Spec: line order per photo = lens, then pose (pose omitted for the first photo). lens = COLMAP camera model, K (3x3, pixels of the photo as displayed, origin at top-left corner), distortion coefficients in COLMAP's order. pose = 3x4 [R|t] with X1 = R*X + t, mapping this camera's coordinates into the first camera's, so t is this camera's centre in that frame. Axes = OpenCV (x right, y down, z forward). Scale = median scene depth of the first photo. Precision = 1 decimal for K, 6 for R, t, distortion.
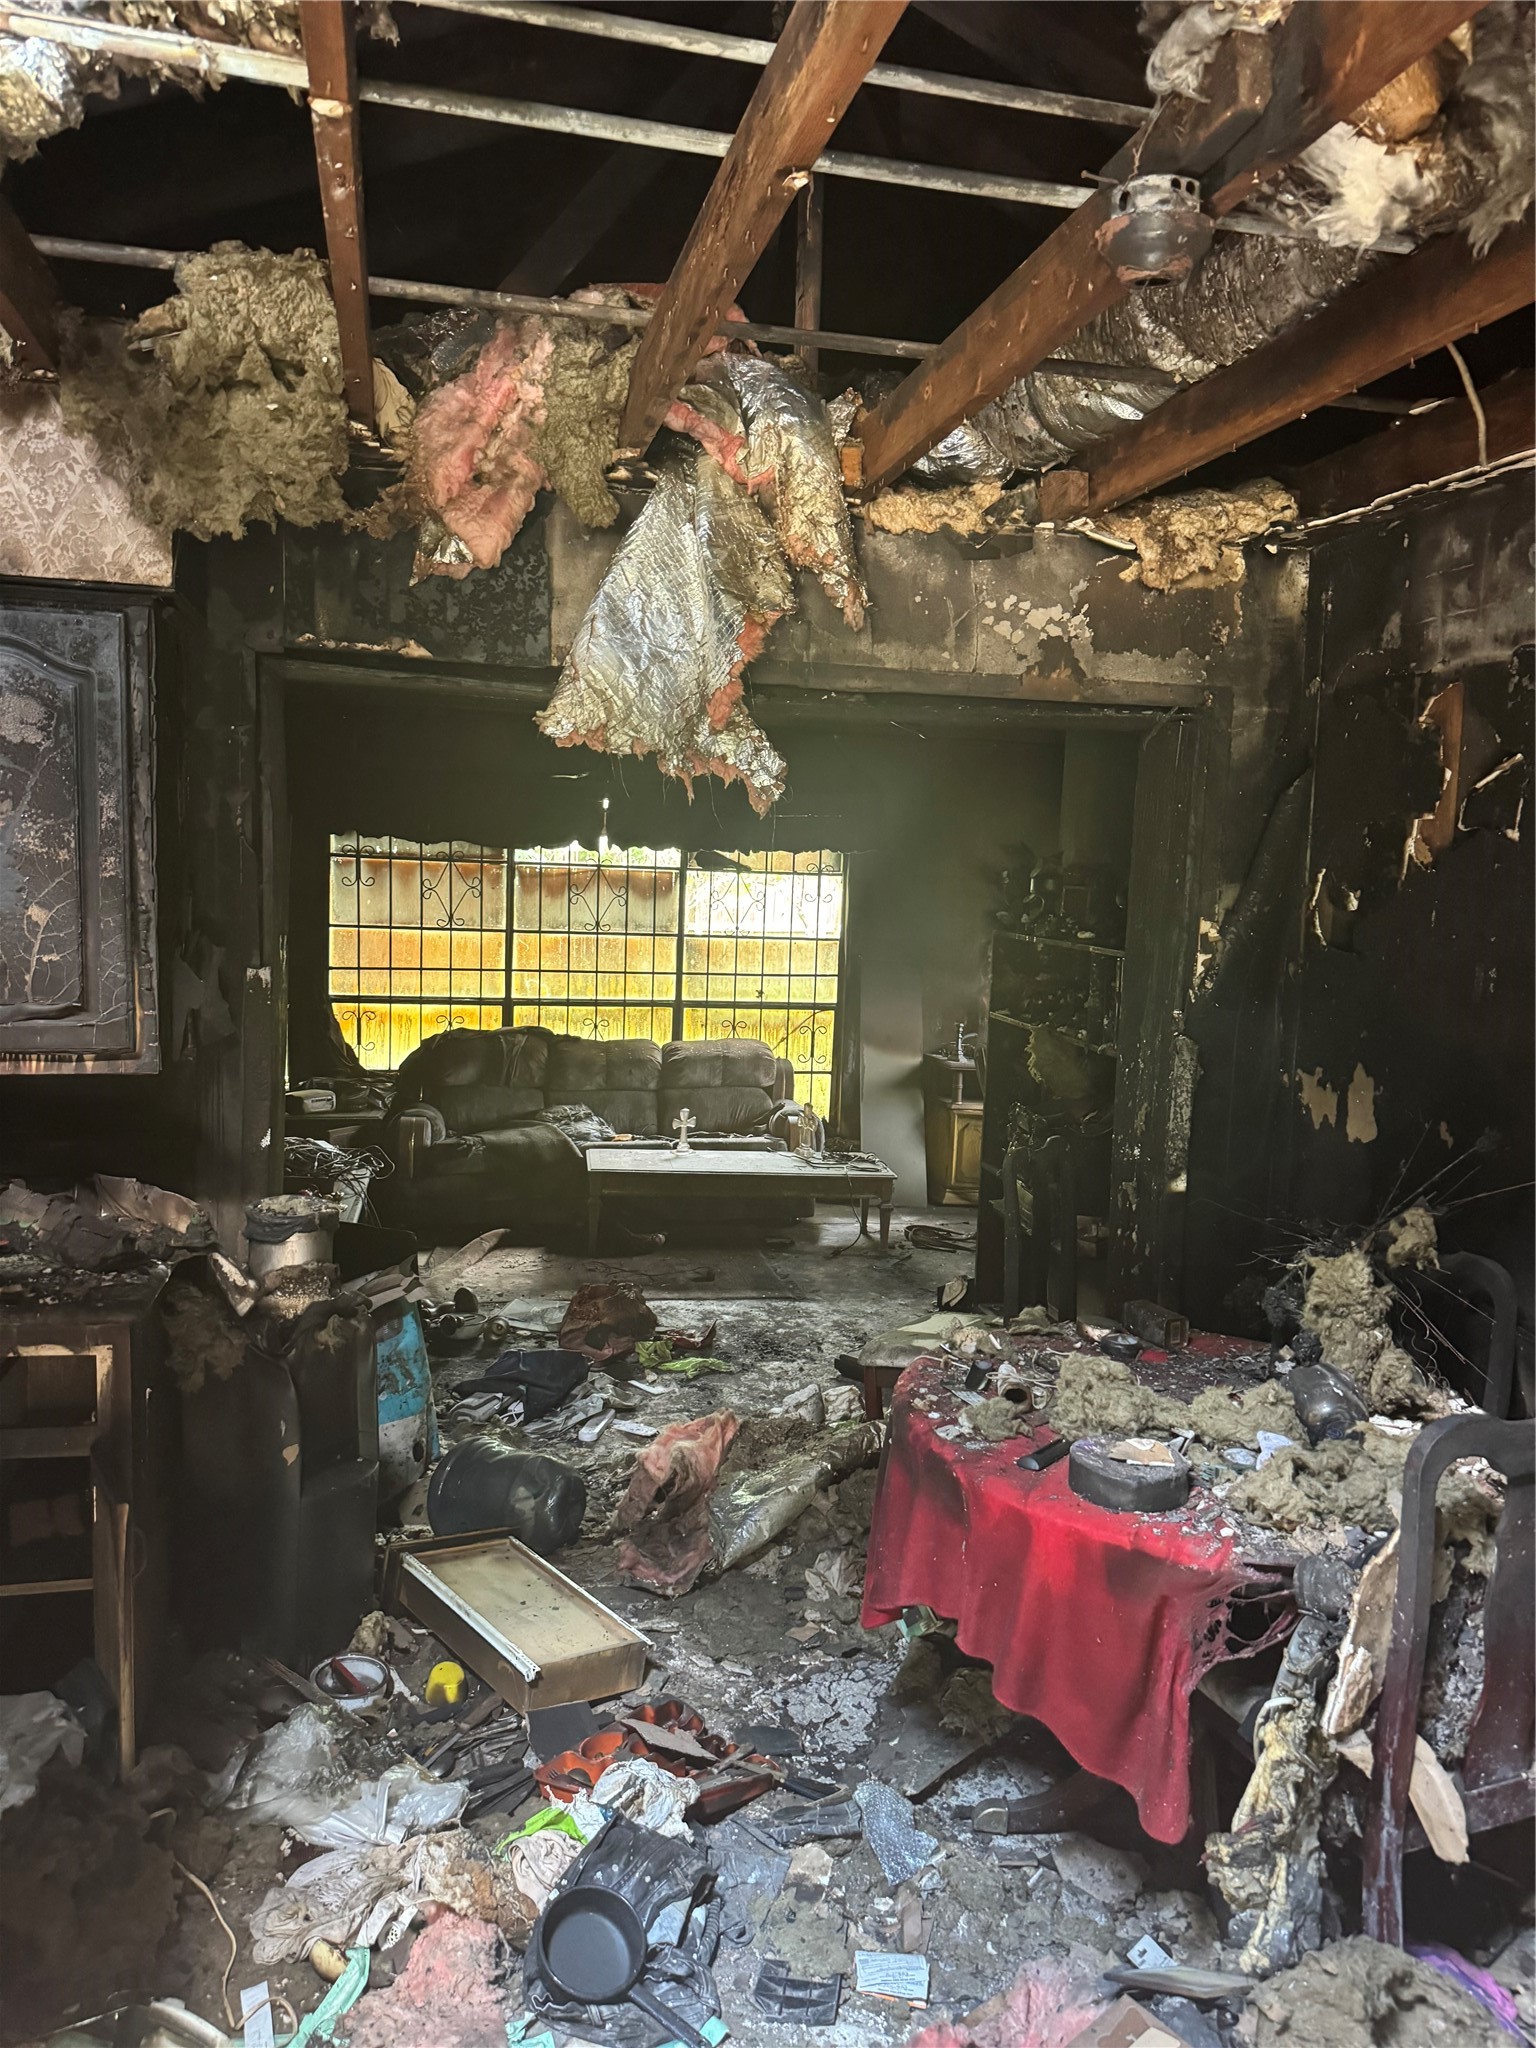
lens RADIAL K [[1425.9, 0, 771.4], [0, 1425.9, 1029.7], [0, 0, 1]] dist [0.037703, -0.053802]
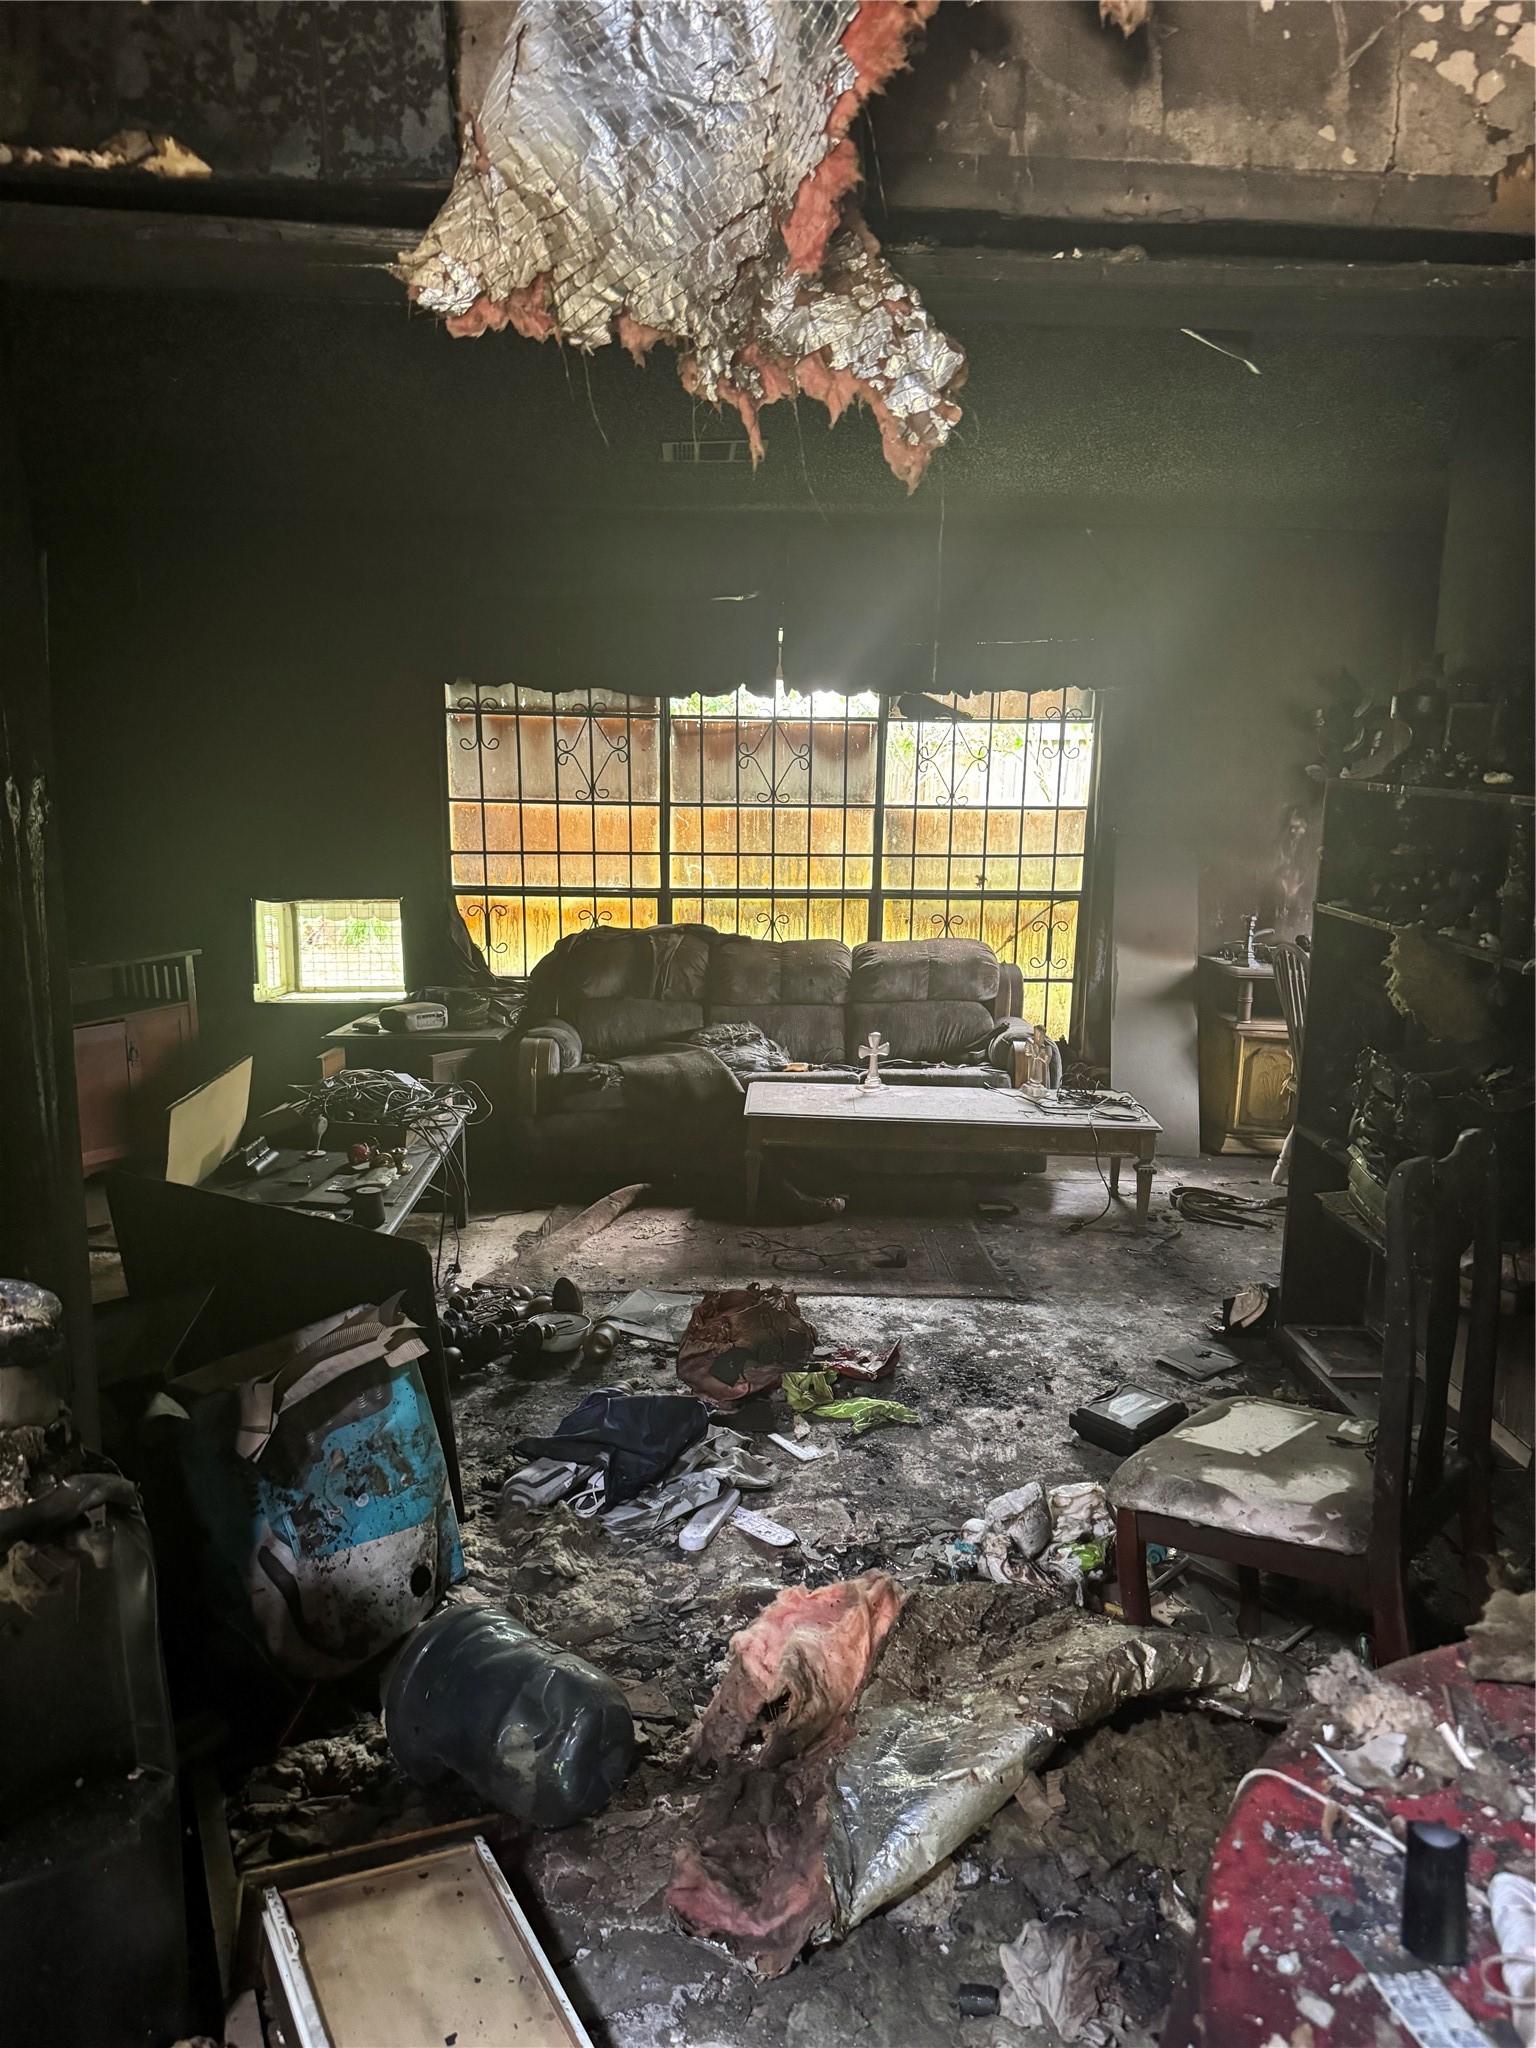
lens RADIAL K [[1425.9, 0, 762.1], [0, 1425.9, 1039.3], [0, 0, 1]] dist [0.037703, -0.053802]
pose [[0.984549, 0.010740, -0.174780, 0.019044], [0.004230, 0.996367, 0.085053, -0.008706], [0.175058, -0.084478, 0.980927, 0.351812]]
